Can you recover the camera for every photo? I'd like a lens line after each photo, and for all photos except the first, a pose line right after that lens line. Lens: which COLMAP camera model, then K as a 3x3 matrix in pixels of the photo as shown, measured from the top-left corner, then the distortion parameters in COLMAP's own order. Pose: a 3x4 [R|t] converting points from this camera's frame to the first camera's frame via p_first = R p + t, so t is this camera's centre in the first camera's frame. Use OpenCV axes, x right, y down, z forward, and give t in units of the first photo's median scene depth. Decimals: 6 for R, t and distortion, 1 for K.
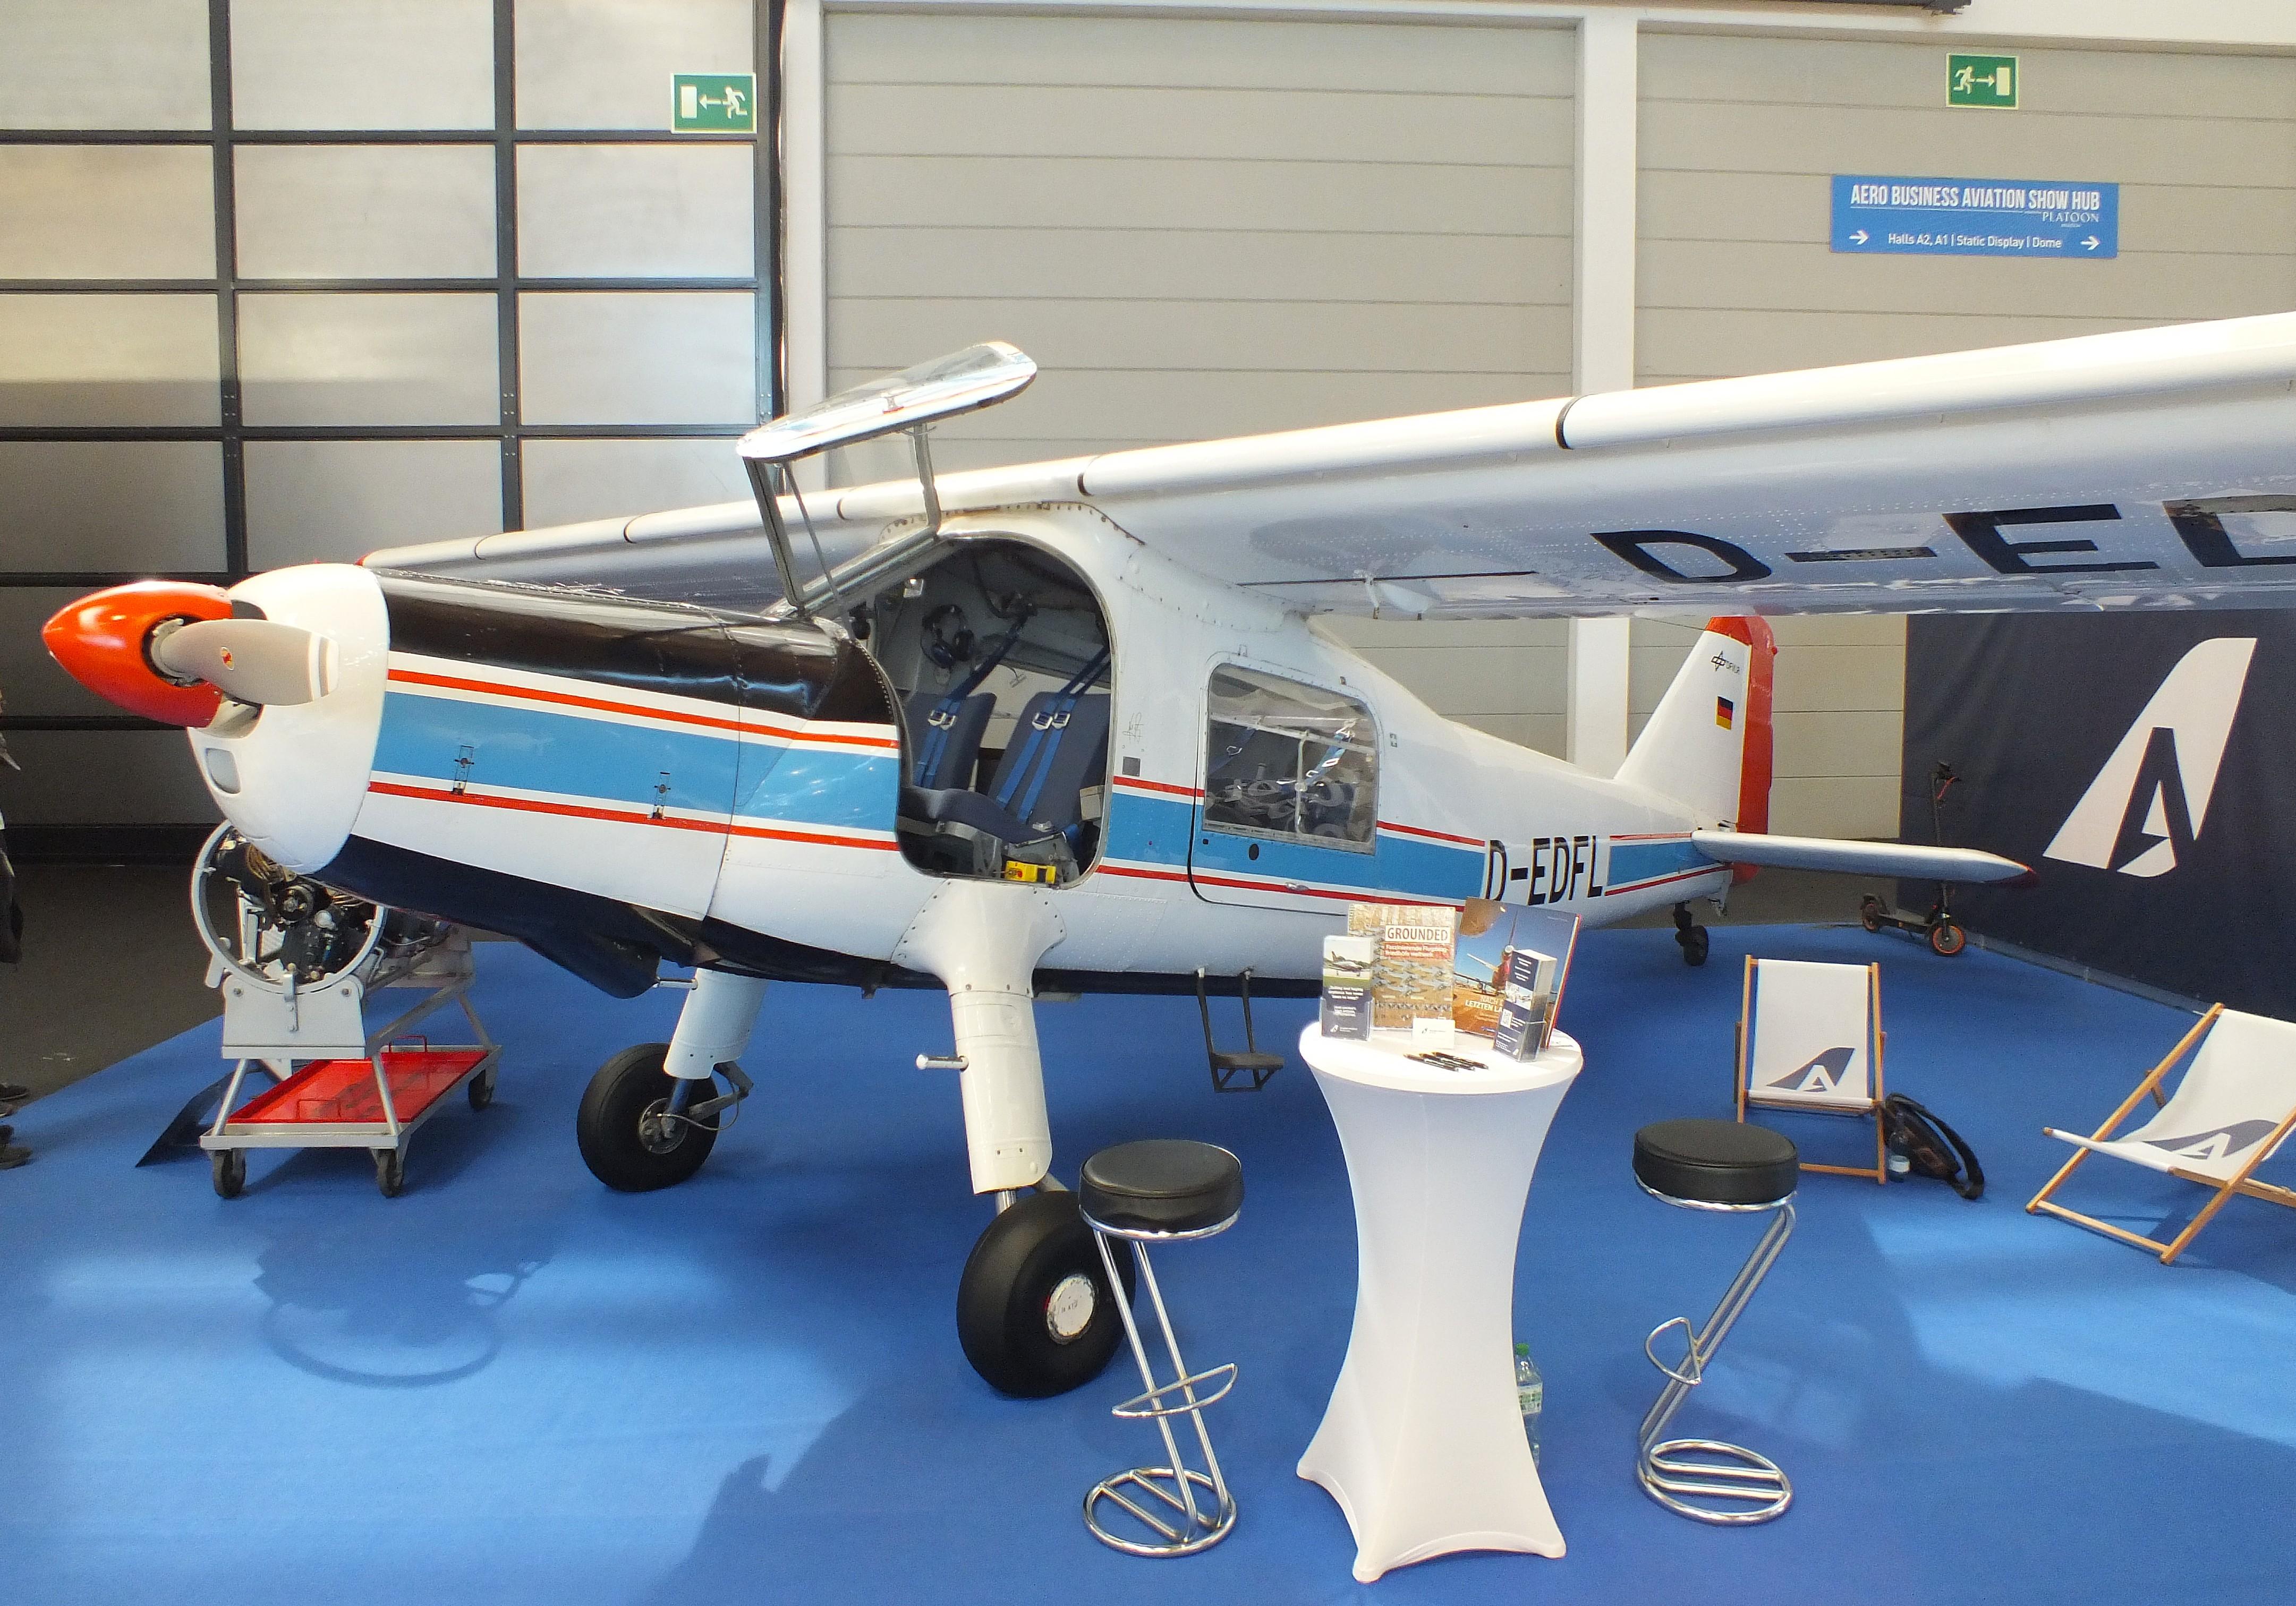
lens RADIAL K [[1633.4, 0, 1144.8], [0, 1633.4, 777.0], [0, 0, 1]] dist [-0.107966, 0.078466]
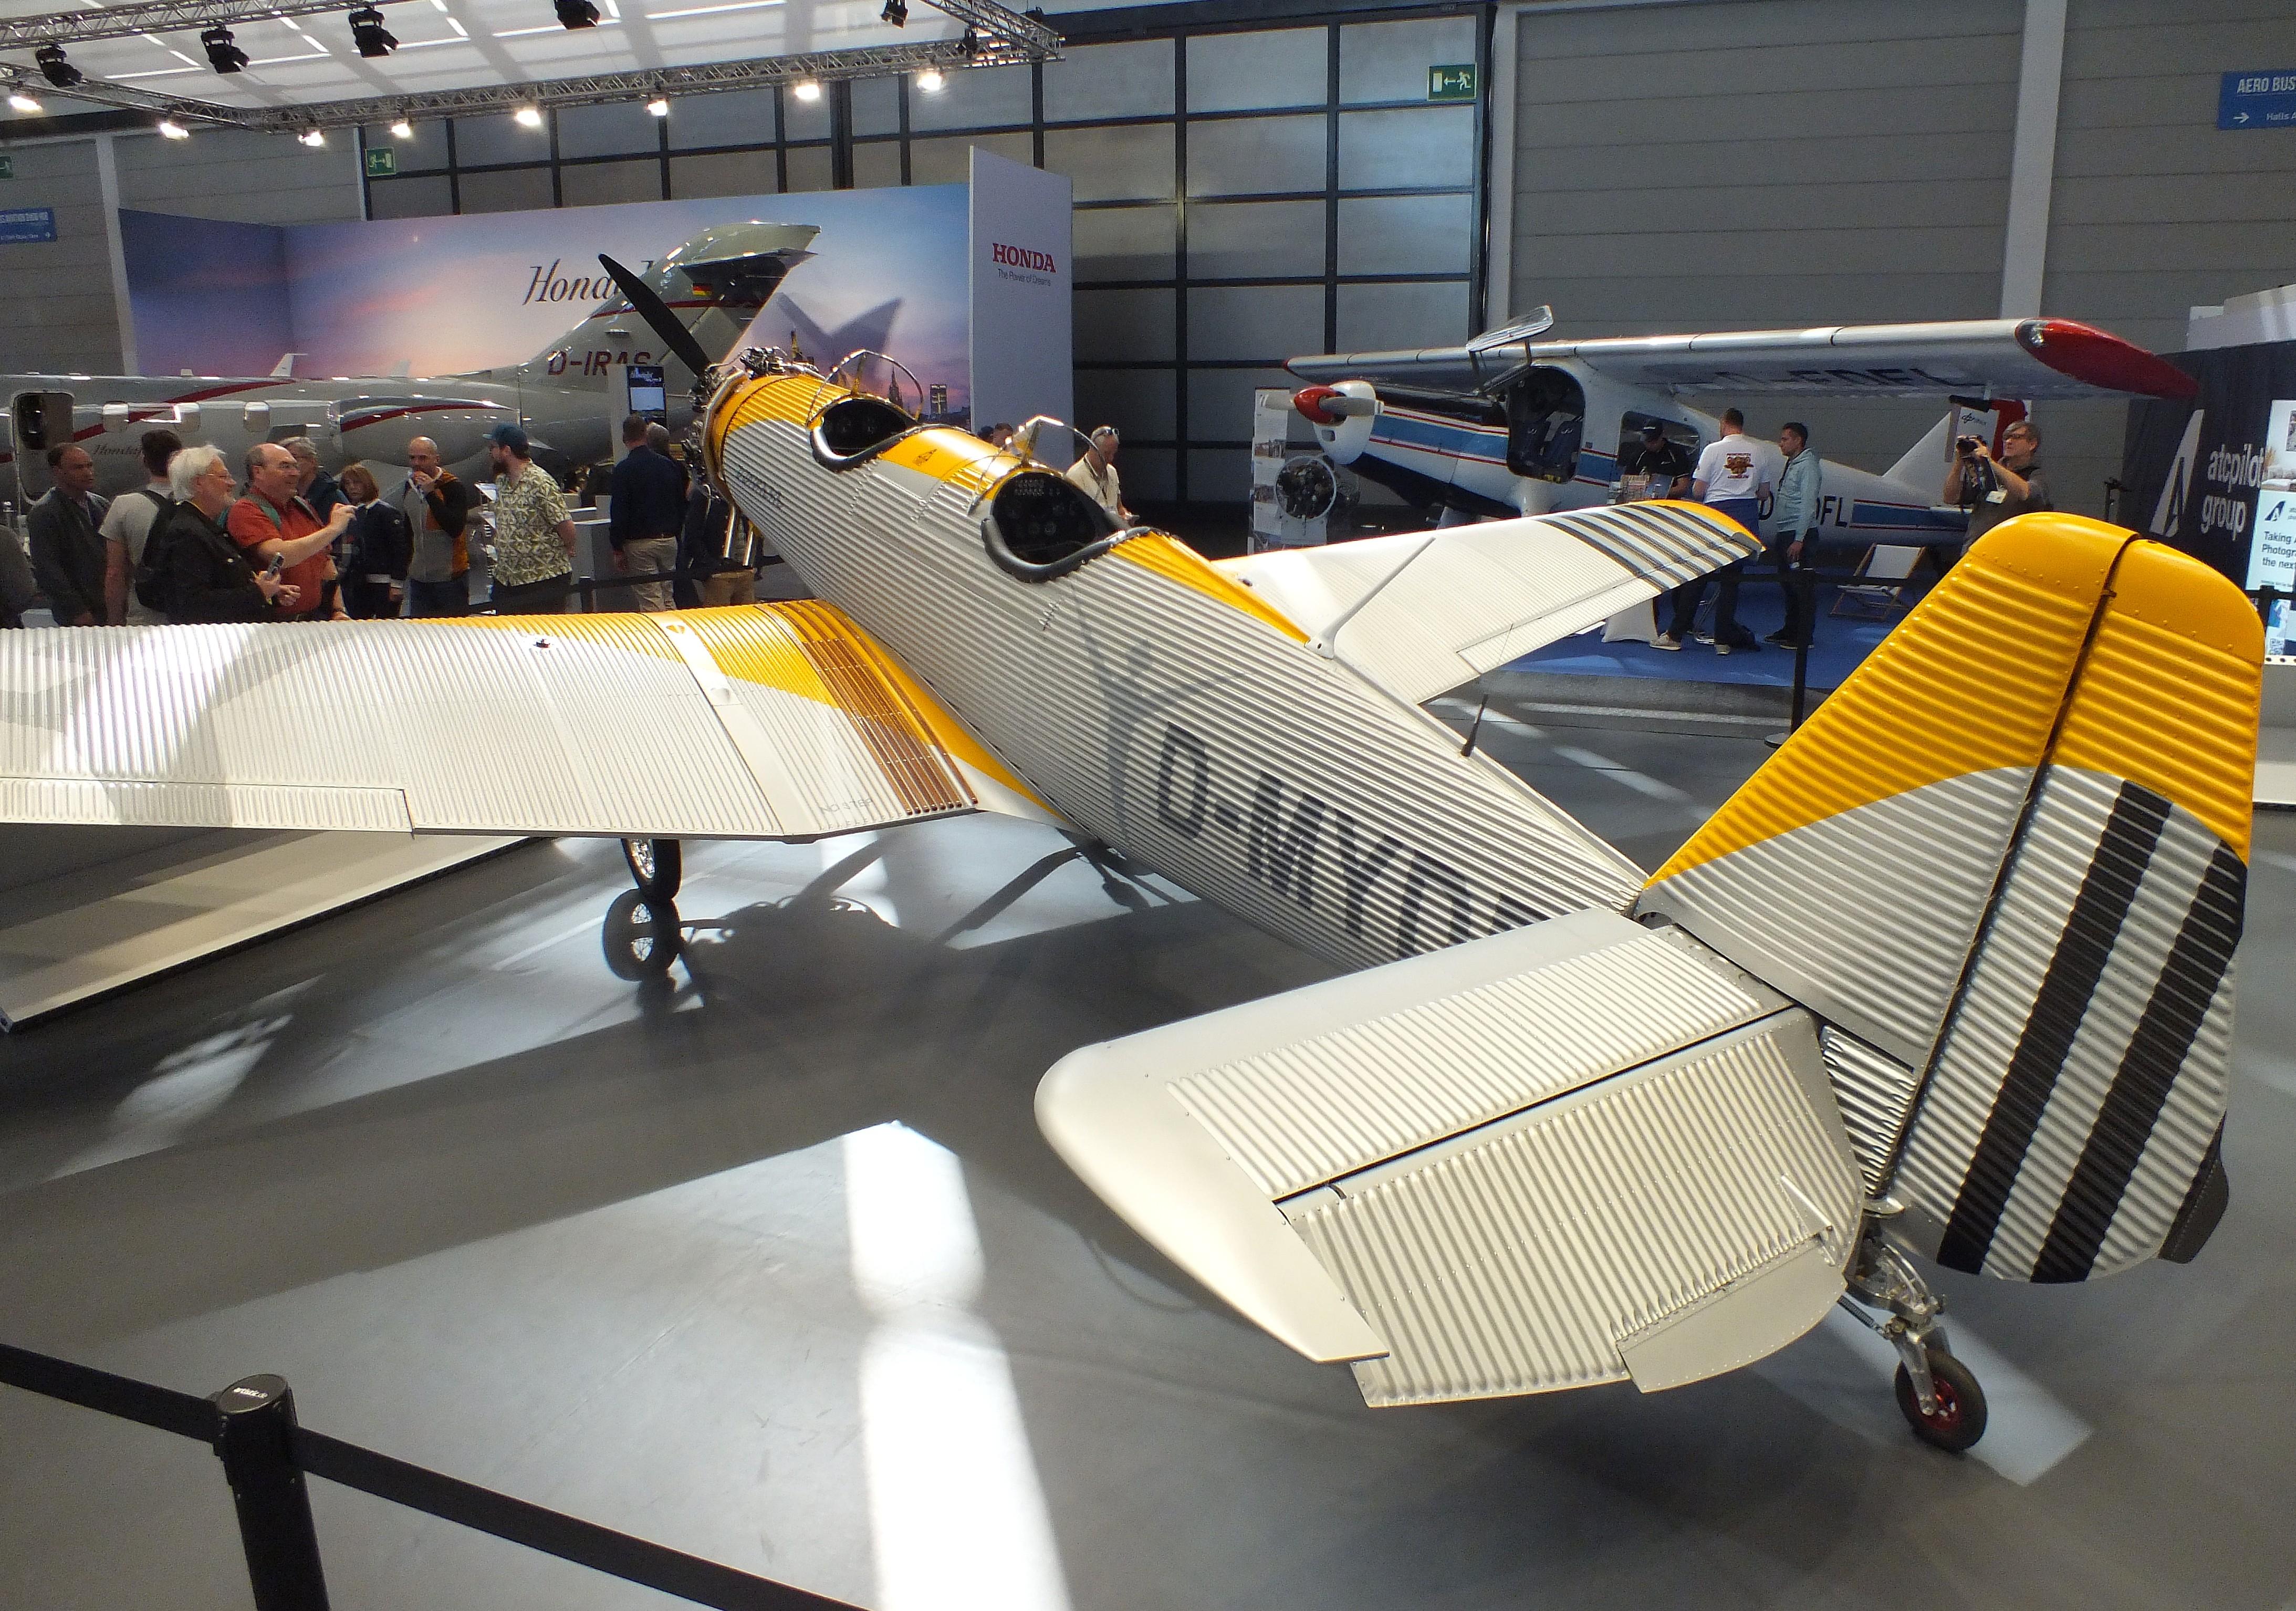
lens RADIAL K [[1618.5, 0, 1198.5], [0, 1618.5, 794.7], [0, 0, 1]] dist [-0.048414, 0.006310]
pose [[0.926200, 0.090808, -0.365934, 0.389635], [-0.033826, 0.986662, 0.159231, 0.149954], [0.375512, -0.135102, 0.916918, -1.726500]]
